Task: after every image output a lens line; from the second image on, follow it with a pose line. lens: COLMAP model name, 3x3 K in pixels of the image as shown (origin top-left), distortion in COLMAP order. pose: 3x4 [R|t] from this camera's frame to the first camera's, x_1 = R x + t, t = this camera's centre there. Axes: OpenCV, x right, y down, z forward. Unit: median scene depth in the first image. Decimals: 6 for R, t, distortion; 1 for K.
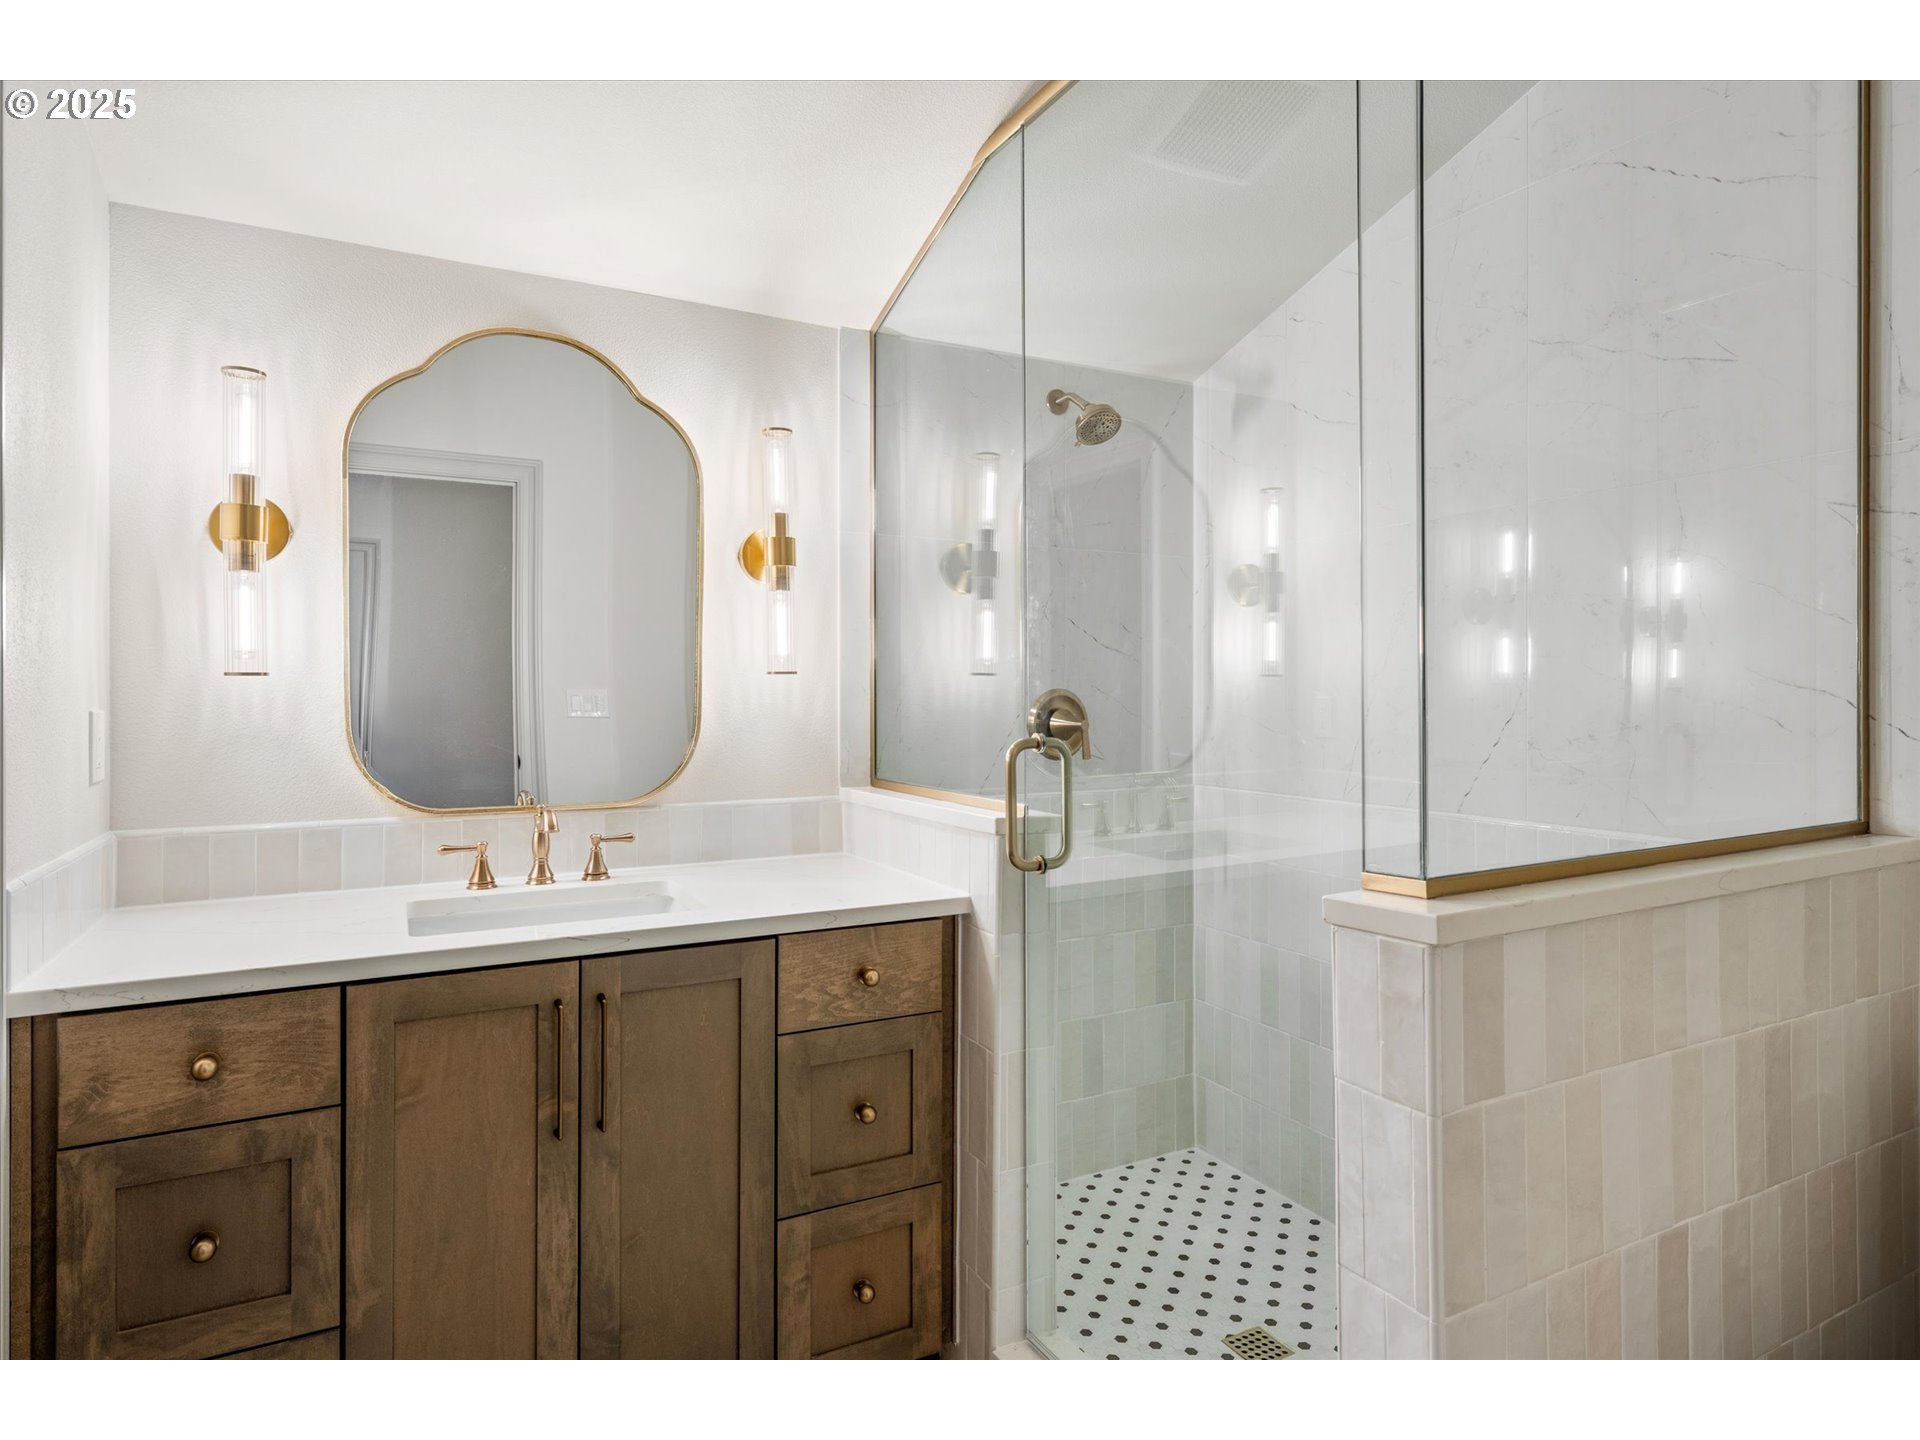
lens RADIAL K [[1071.6, 0, 963.1], [0, 1071.6, 705.6], [0, 0, 1]] dist [0.002315, 0.000645]
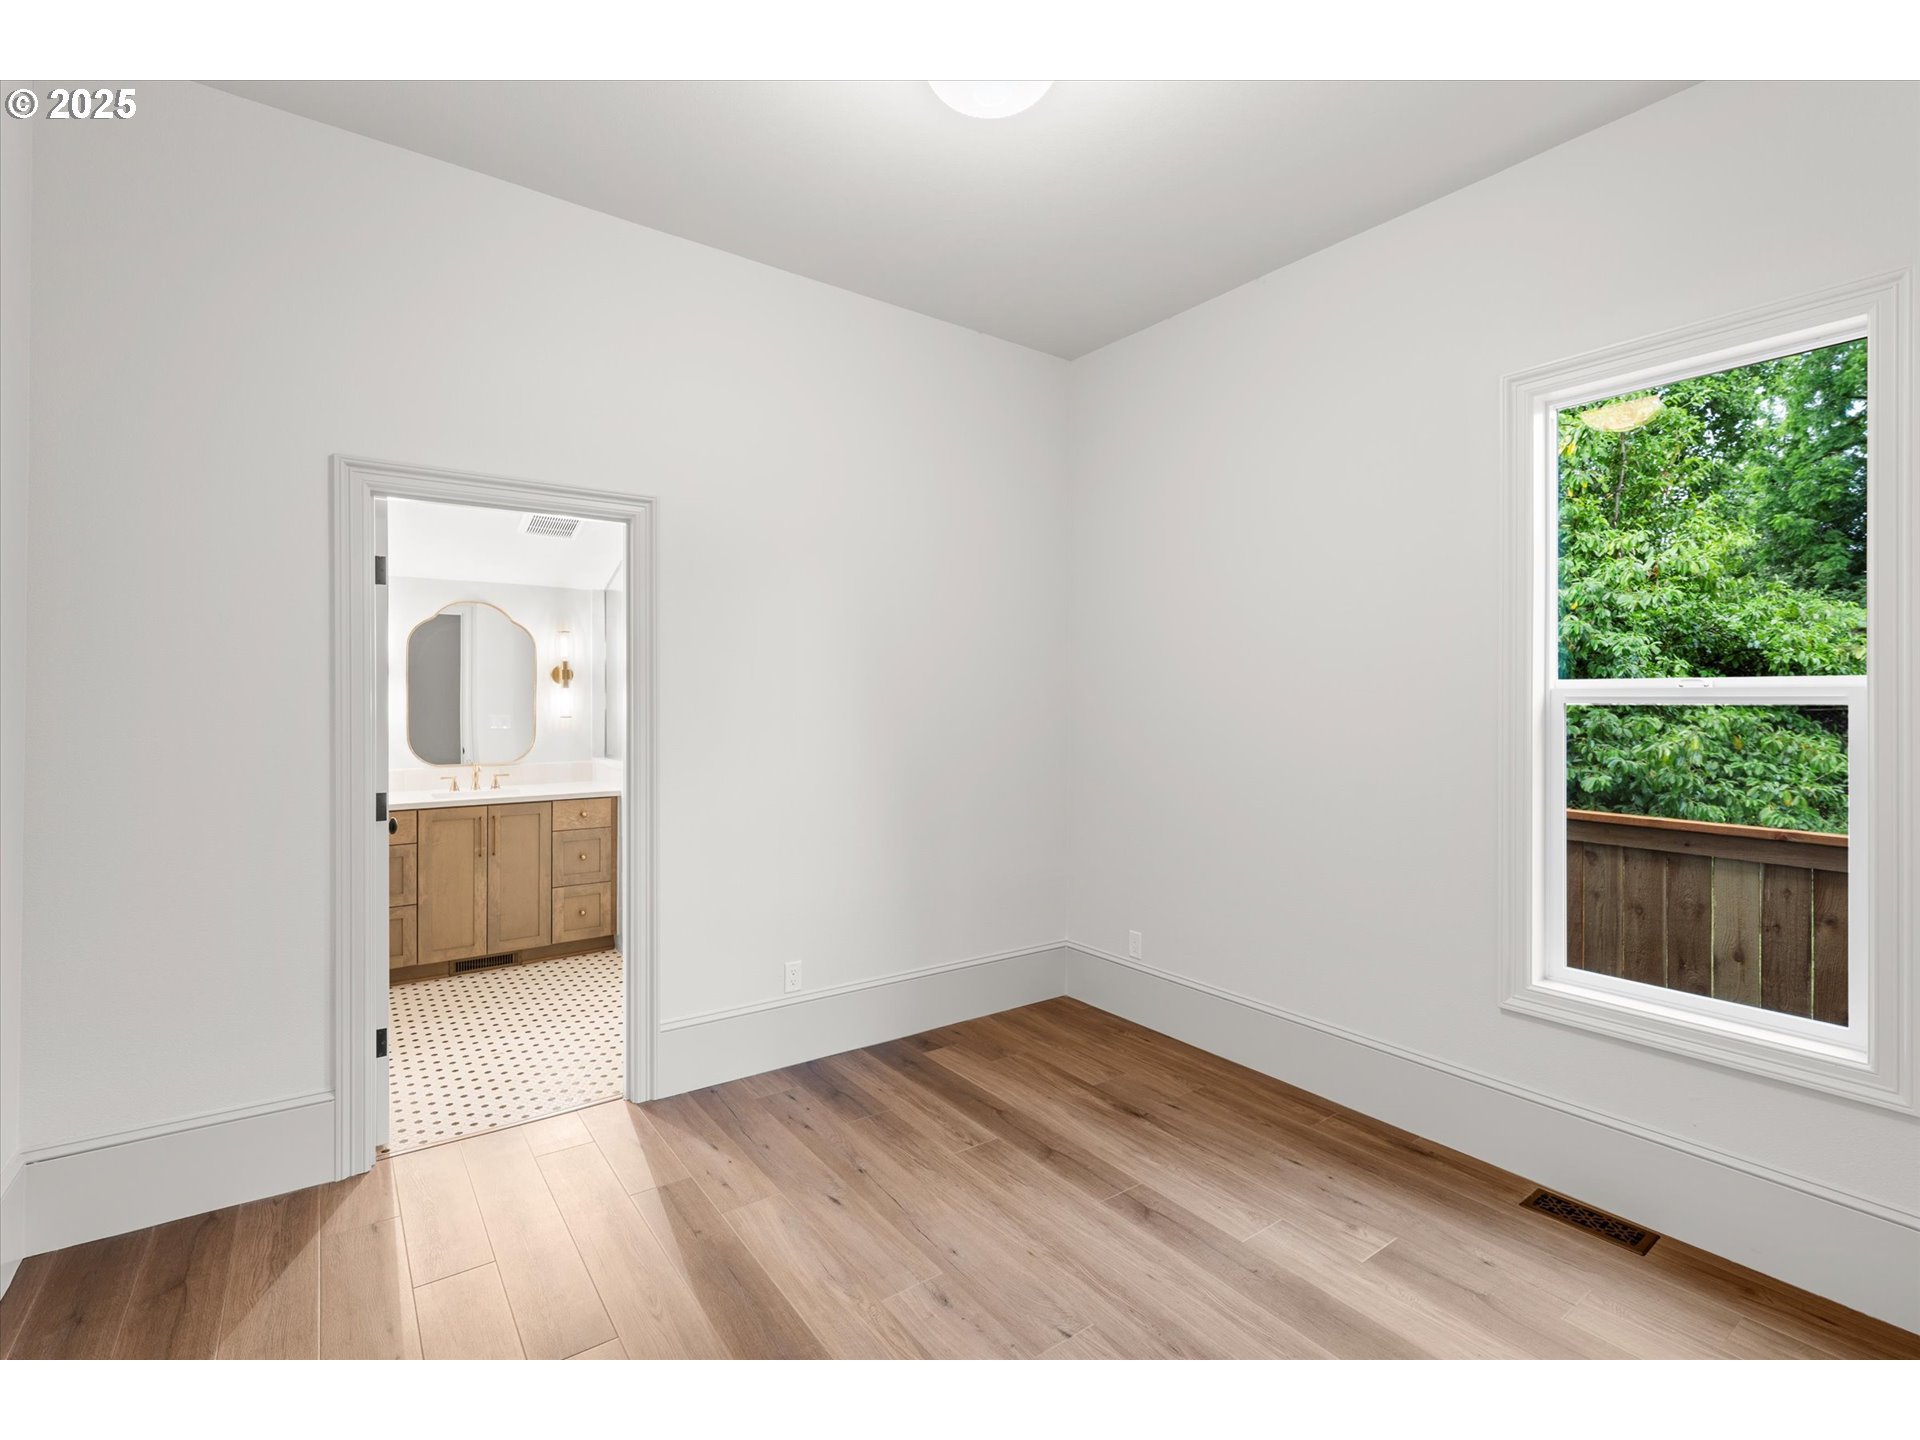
lens RADIAL K [[885.3, 0, 969.4], [0, 885.3, 695.9], [0, 0, 1]] dist [0.001501, 0.000052]
pose [[0.990601, 0.002728, 0.136753, 0.575240], [-0.002341, 0.999993, -0.002993, -0.081543], [-0.136760, 0.002645, 0.990601, -1.487075]]
